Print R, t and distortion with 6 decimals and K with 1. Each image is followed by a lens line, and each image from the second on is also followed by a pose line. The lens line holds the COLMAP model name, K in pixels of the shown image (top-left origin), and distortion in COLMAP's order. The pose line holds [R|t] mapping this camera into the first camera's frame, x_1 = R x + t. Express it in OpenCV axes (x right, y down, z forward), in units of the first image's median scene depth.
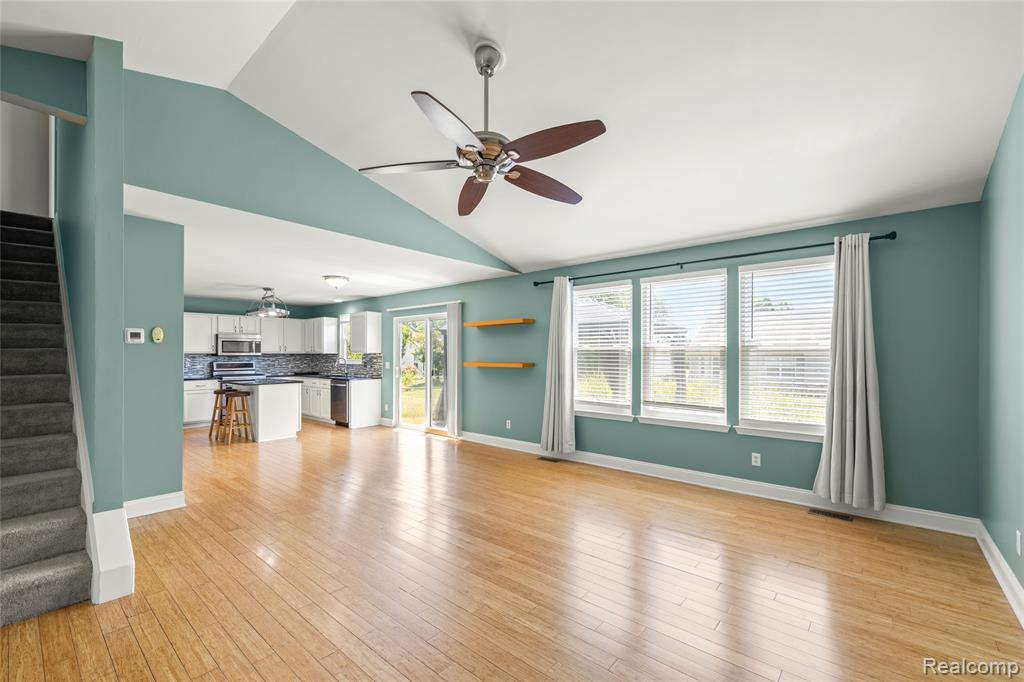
lens RADIAL K [[433.4, 0, 512.2], [0, 433.4, 348.6], [0, 0, 1]] dist [-0.003718, 0.001662]
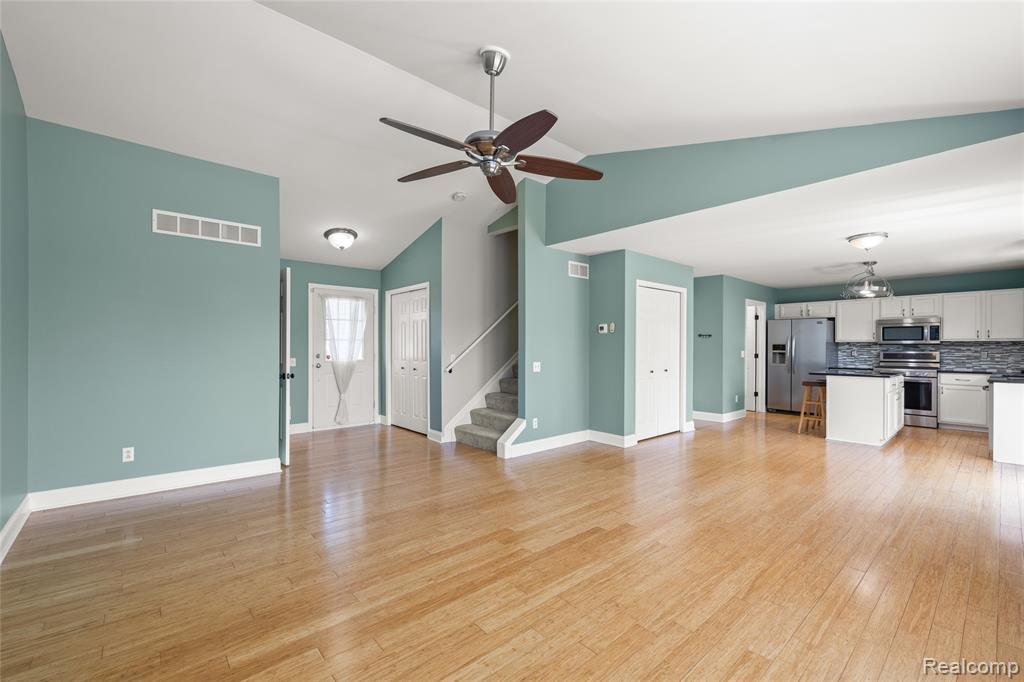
lens RADIAL K [[433.4, 0, 508.5], [0, 433.4, 345.6], [0, 0, 1]] dist [-0.003718, 0.001662]
pose [[-0.148328, -0.003998, -0.988930, 0.402089], [0.010609, 0.999928, -0.005633, 0.020494], [0.988881, -0.011327, -0.148275, 0.481928]]
